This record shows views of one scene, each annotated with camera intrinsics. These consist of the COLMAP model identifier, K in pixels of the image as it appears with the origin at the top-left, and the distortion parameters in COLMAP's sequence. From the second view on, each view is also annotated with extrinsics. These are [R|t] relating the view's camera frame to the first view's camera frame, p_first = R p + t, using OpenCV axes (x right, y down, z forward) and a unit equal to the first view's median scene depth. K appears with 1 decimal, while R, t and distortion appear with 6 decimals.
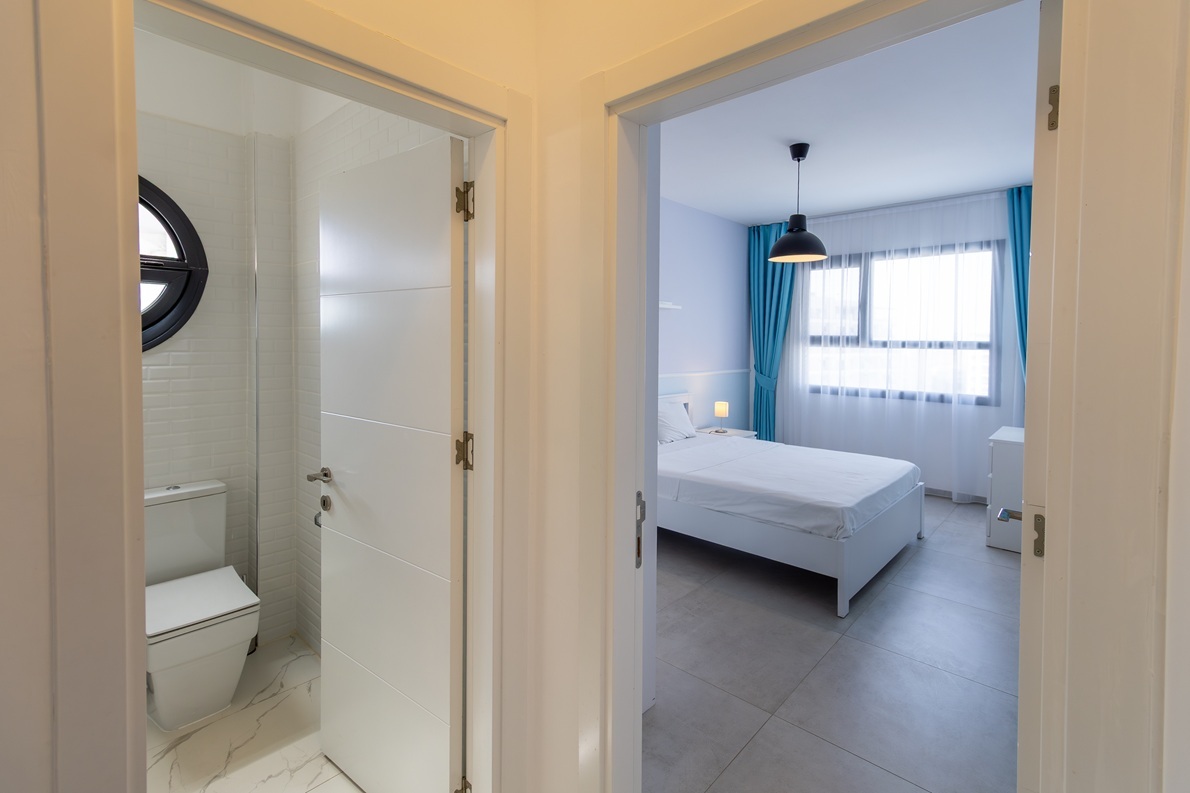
lens RADIAL K [[547.5, 0, 598.4], [0, 547.5, 356.6], [0, 0, 1]] dist [0.013276, 0.000244]
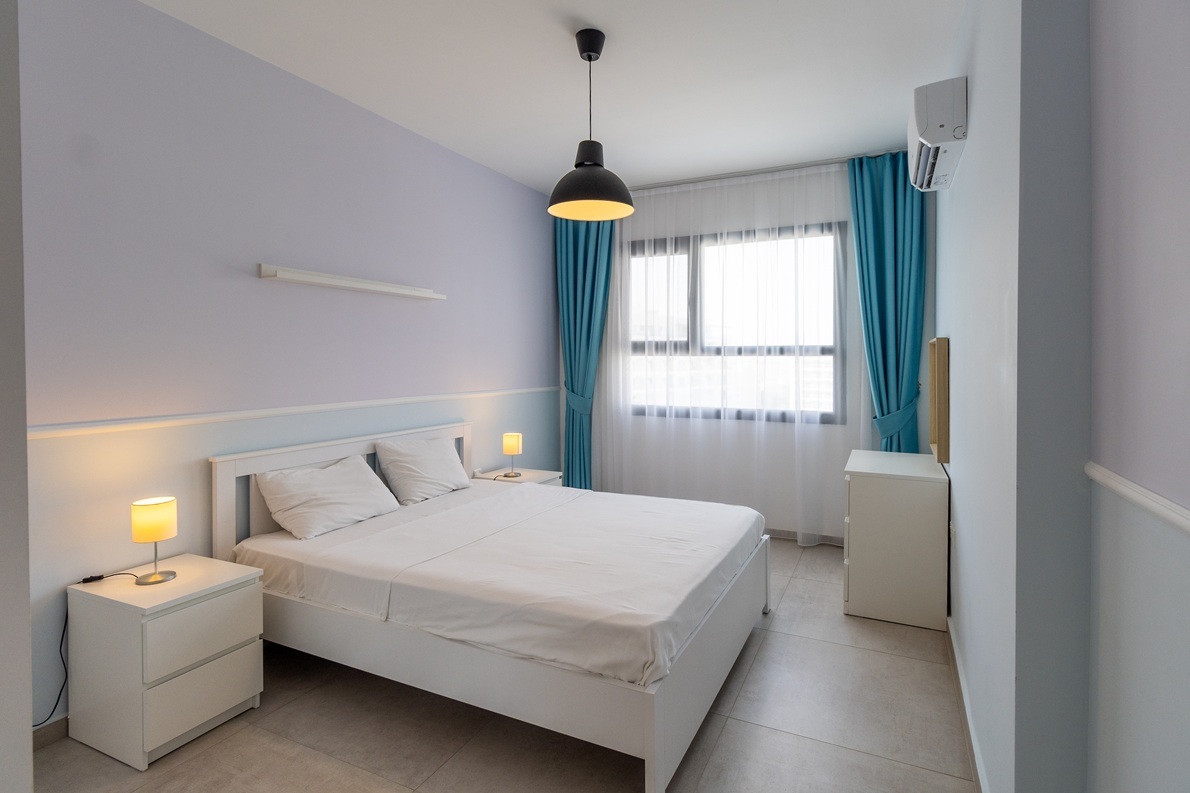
lens RADIAL K [[580.6, 0, 595.2], [0, 580.6, 373.5], [0, 0, 1]] dist [-0.000729, -0.000095]
pose [[0.964295, -0.017058, 0.264281, 0.133805], [0.018895, 0.999812, -0.004413, 0.010895], [-0.264156, 0.009249, 0.964436, 0.250694]]
